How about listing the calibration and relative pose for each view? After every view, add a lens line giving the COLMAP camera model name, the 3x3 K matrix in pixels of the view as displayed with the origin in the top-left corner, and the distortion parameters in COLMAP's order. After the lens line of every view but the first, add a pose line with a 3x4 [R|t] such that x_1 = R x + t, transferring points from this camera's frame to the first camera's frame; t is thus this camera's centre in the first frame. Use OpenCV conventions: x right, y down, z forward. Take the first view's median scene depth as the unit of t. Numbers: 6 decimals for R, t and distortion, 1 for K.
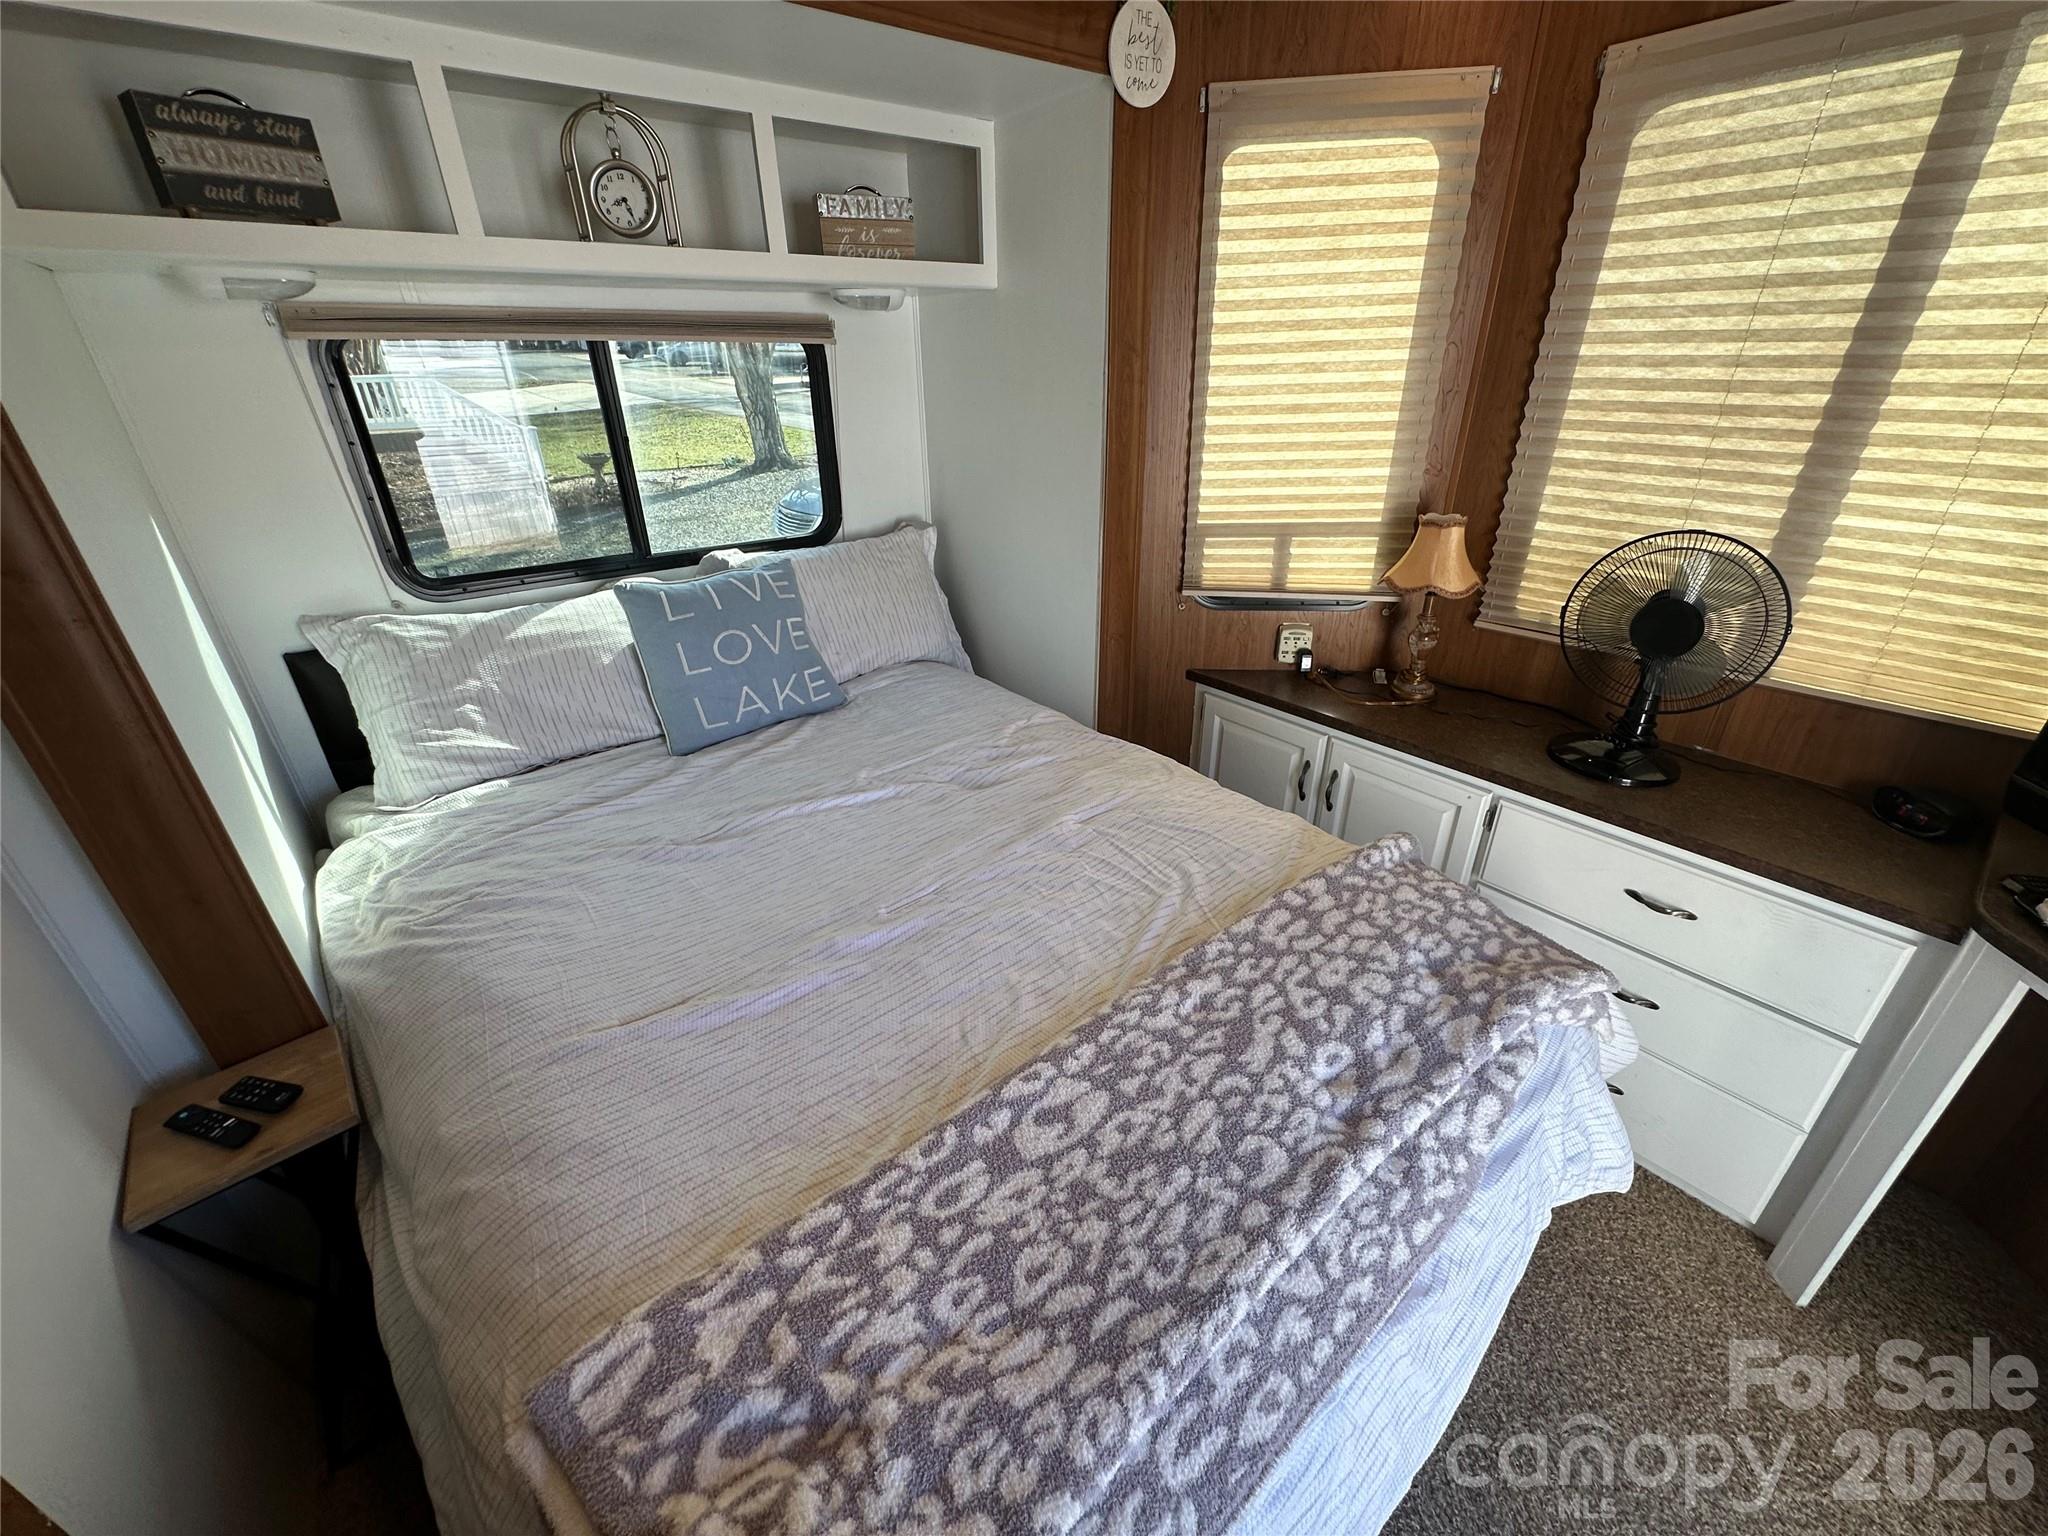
lens RADIAL K [[817.8, 0, 1025.8], [0, 817.8, 764.5], [0, 0, 1]] dist [-0.006376, 0.001423]
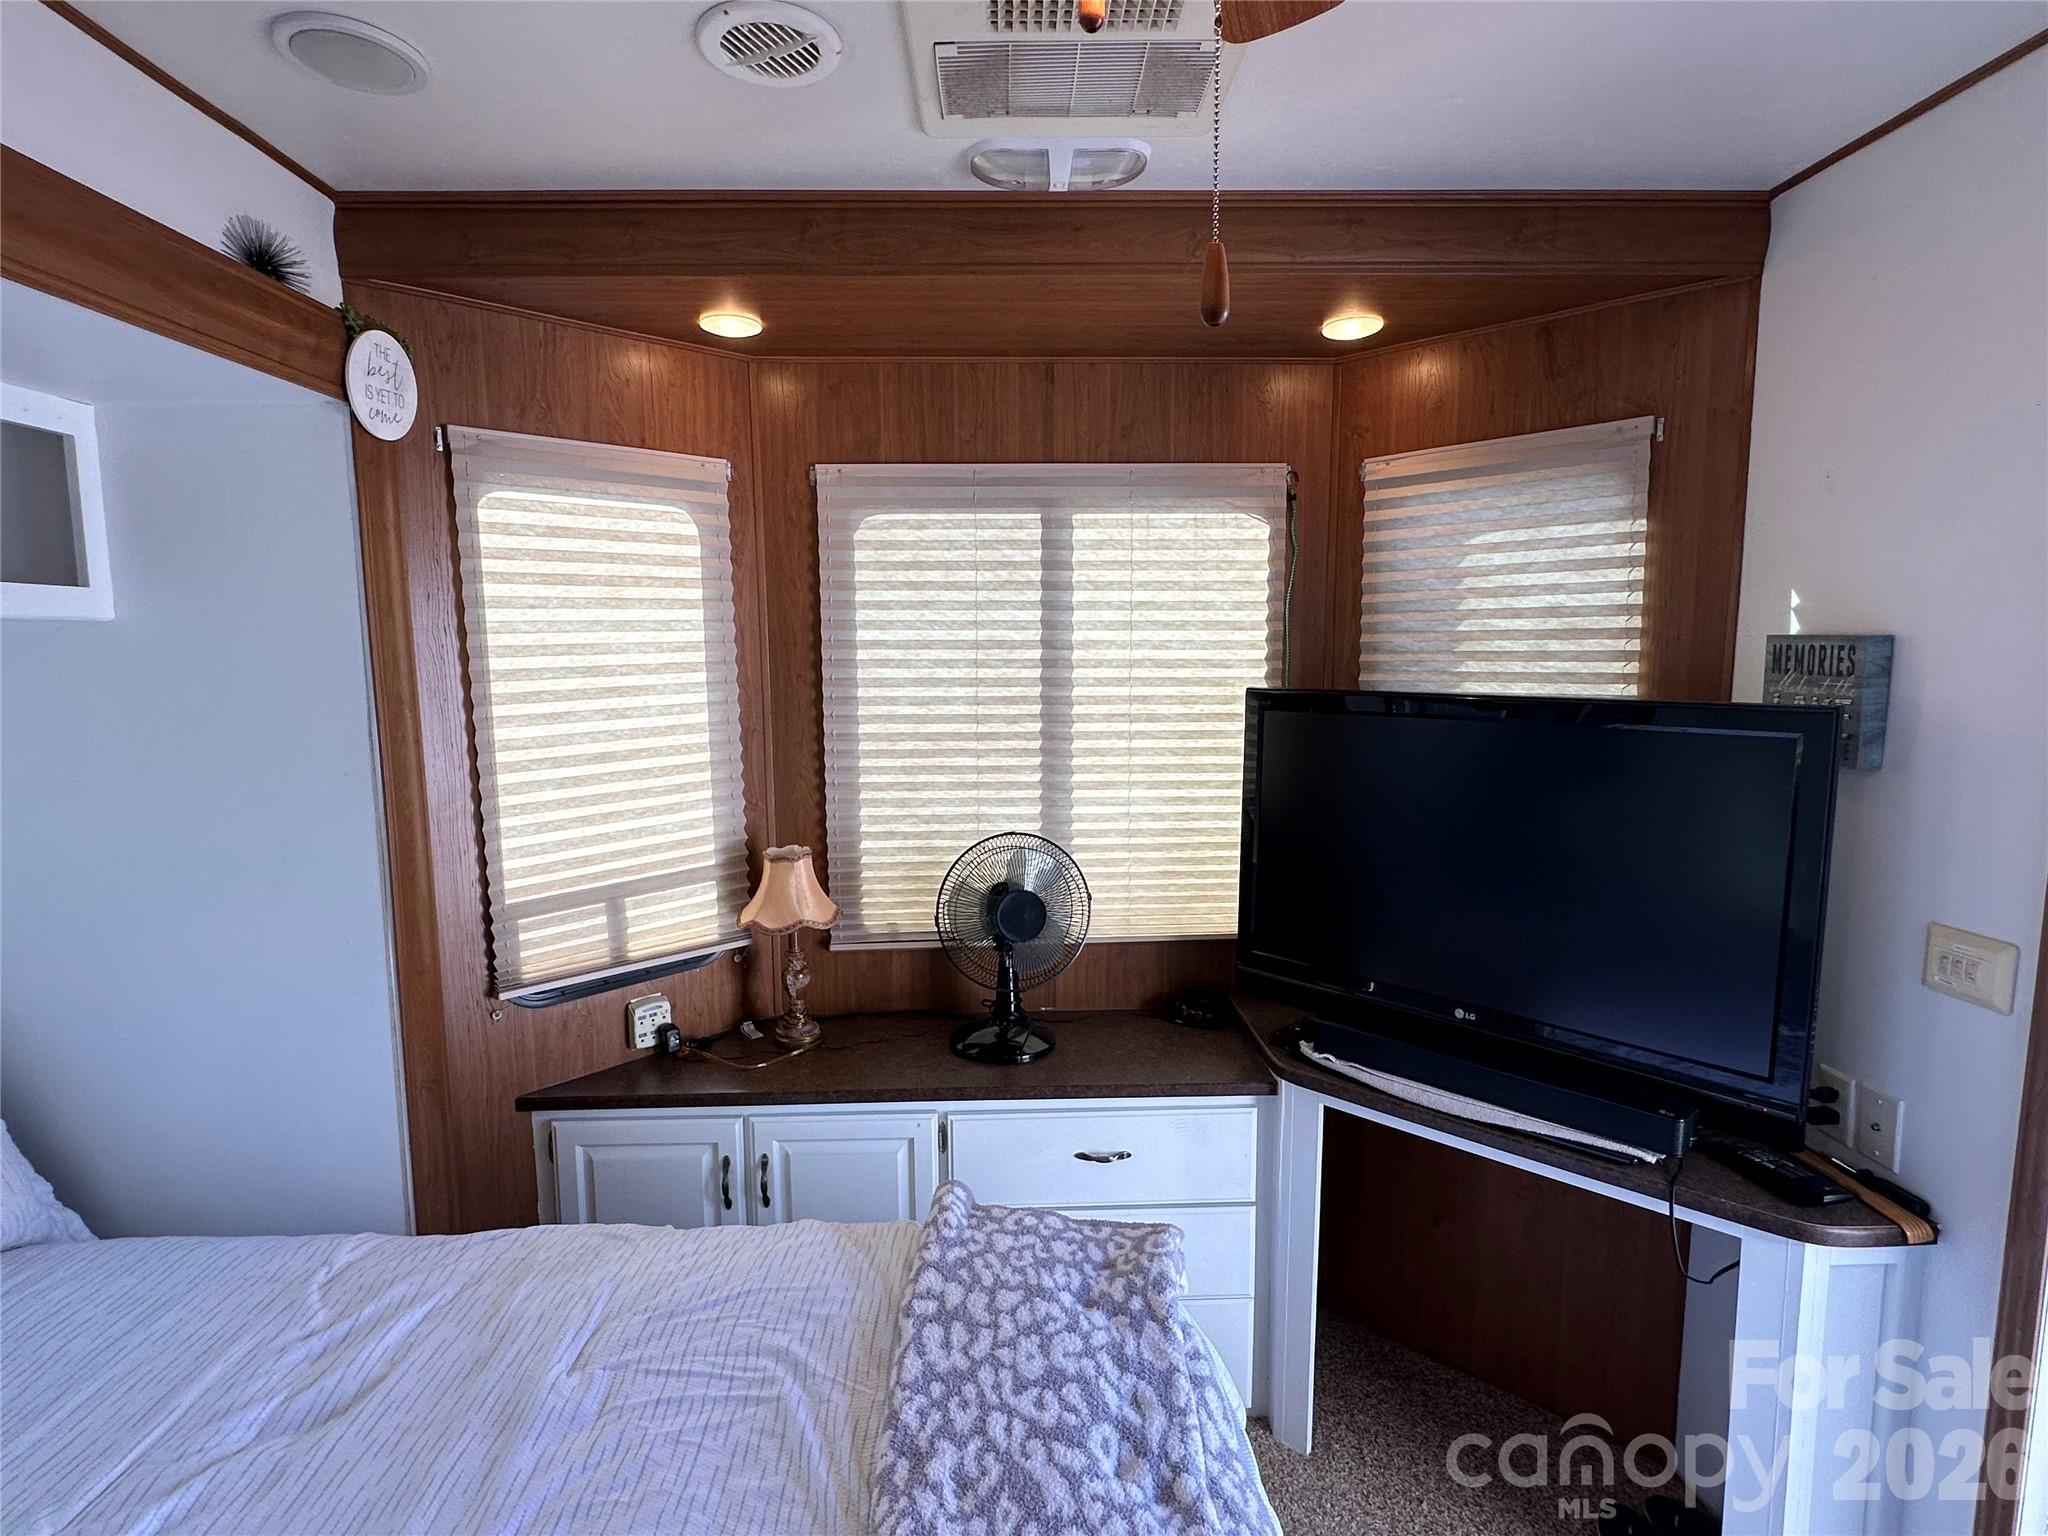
lens RADIAL K [[1017.3, 0, 1023.0], [0, 1017.3, 771.1], [0, 0, 1]] dist [-0.008690, 0.002026]
pose [[0.608155, -0.083999, 0.789362, -0.372782], [0.354643, 0.918383, -0.175502, -0.118042], [-0.710195, 0.386674, 0.588308, 0.093586]]
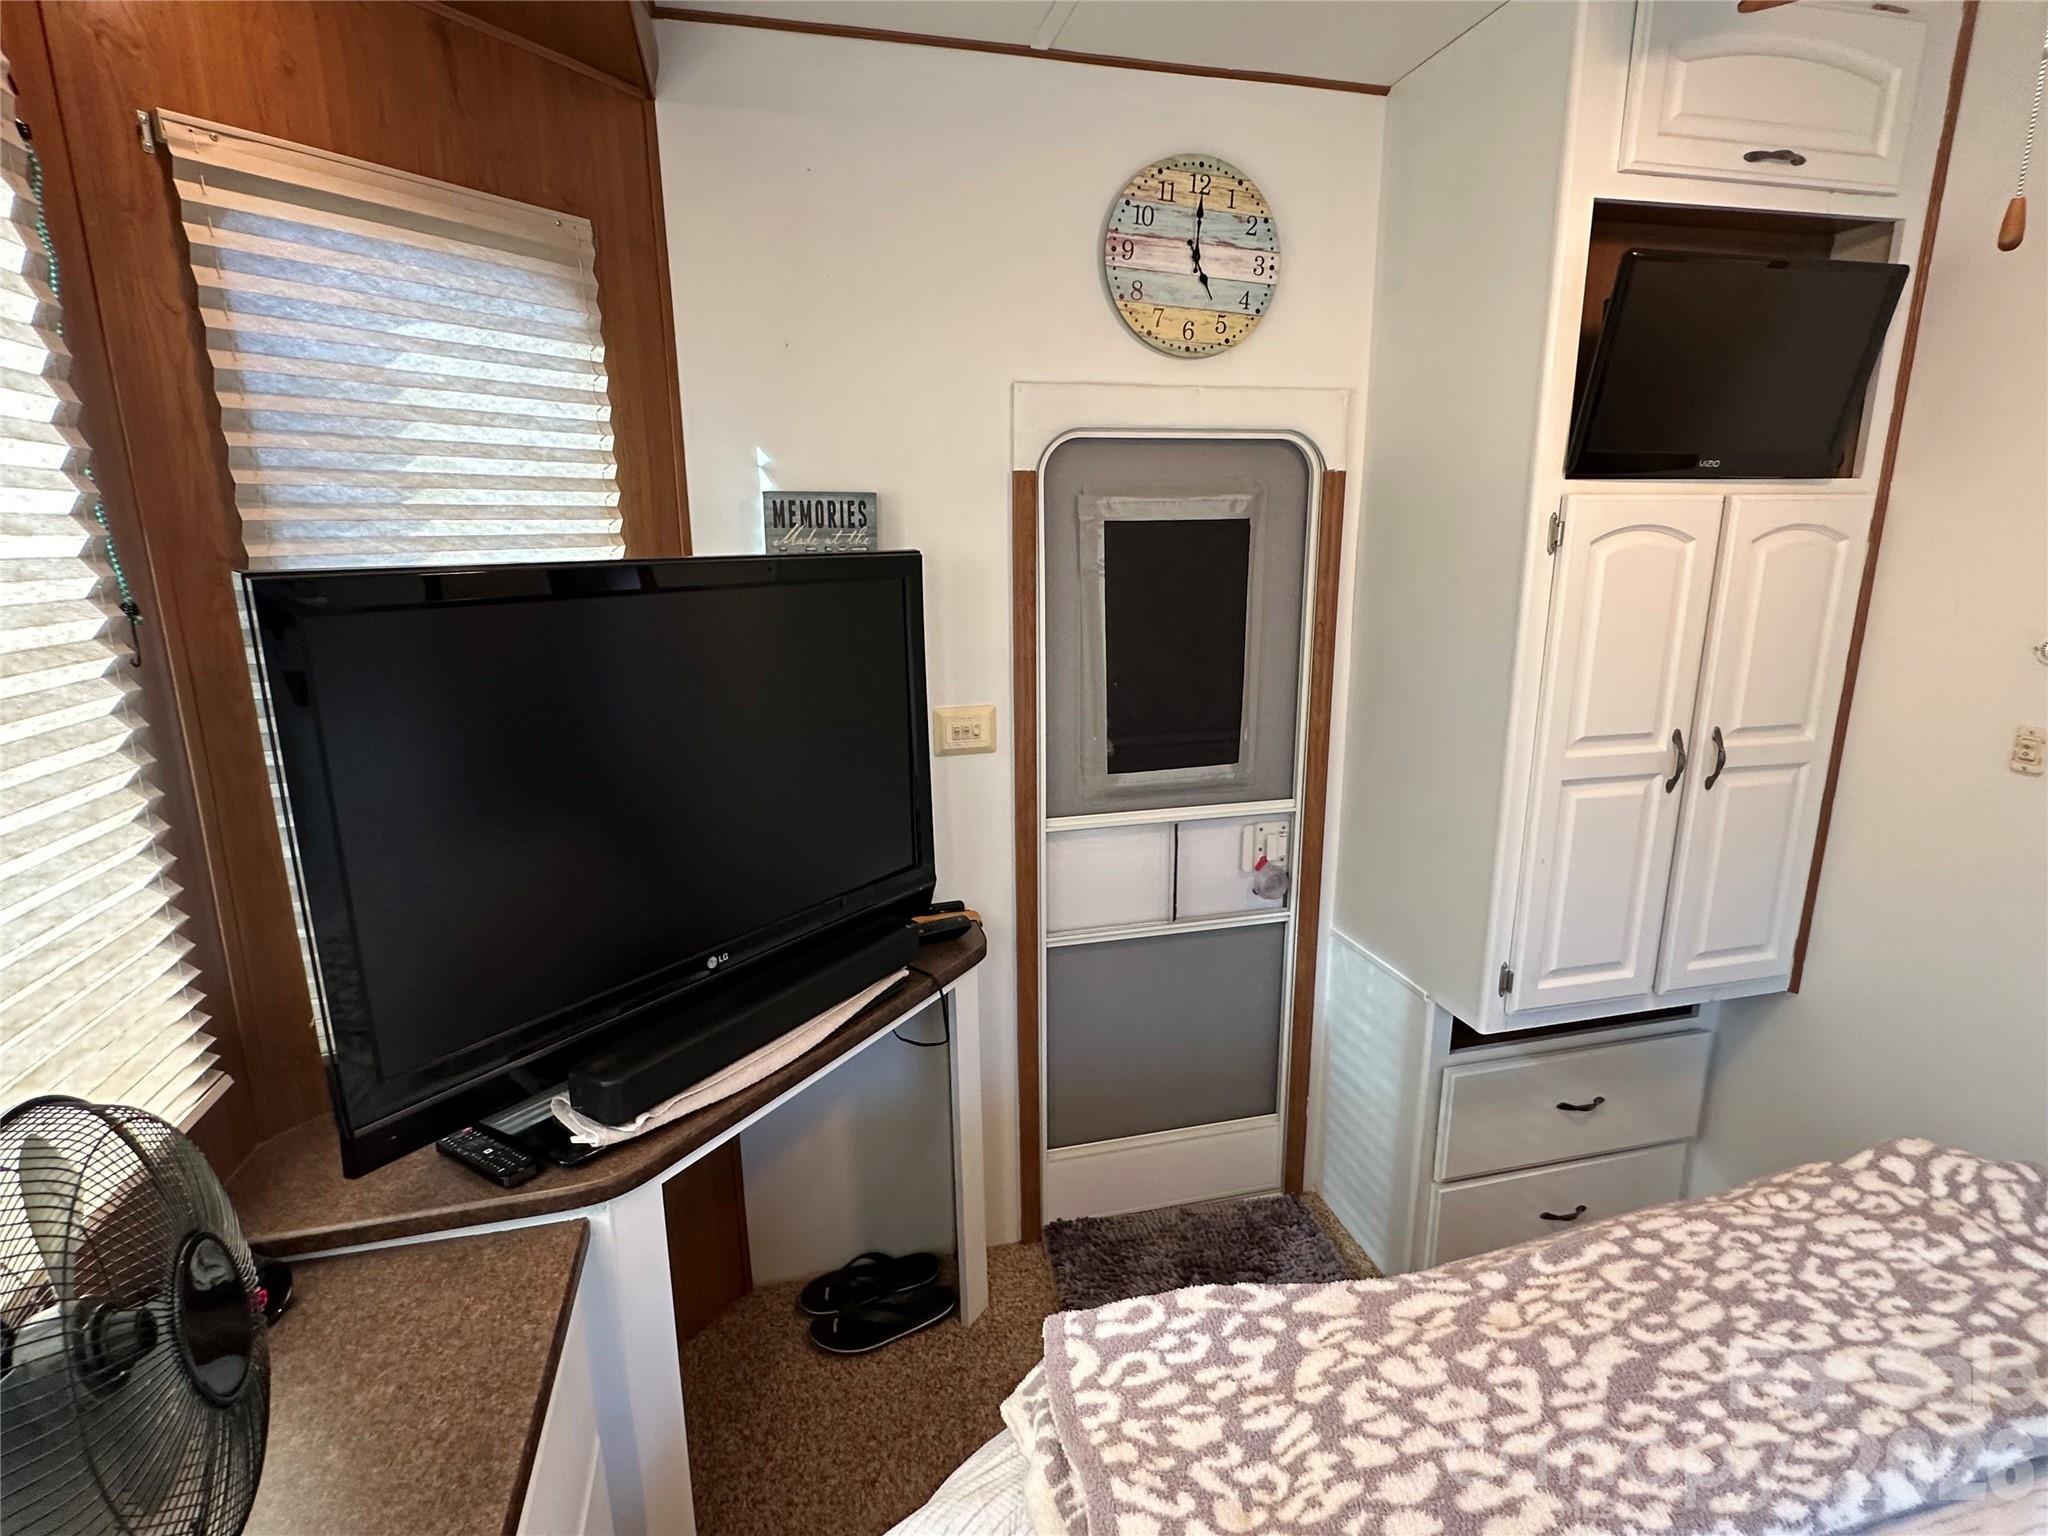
lens RADIAL K [[1017.3, 0, 1018.8], [0, 1017.3, 765.5], [0, 0, 1]] dist [-0.008690, 0.002026]
pose [[-0.905147, -0.074925, 0.418443, 0.332310], [0.211368, 0.774716, 0.595935, -0.627021], [-0.368825, 0.627854, -0.685395, 1.162436]]
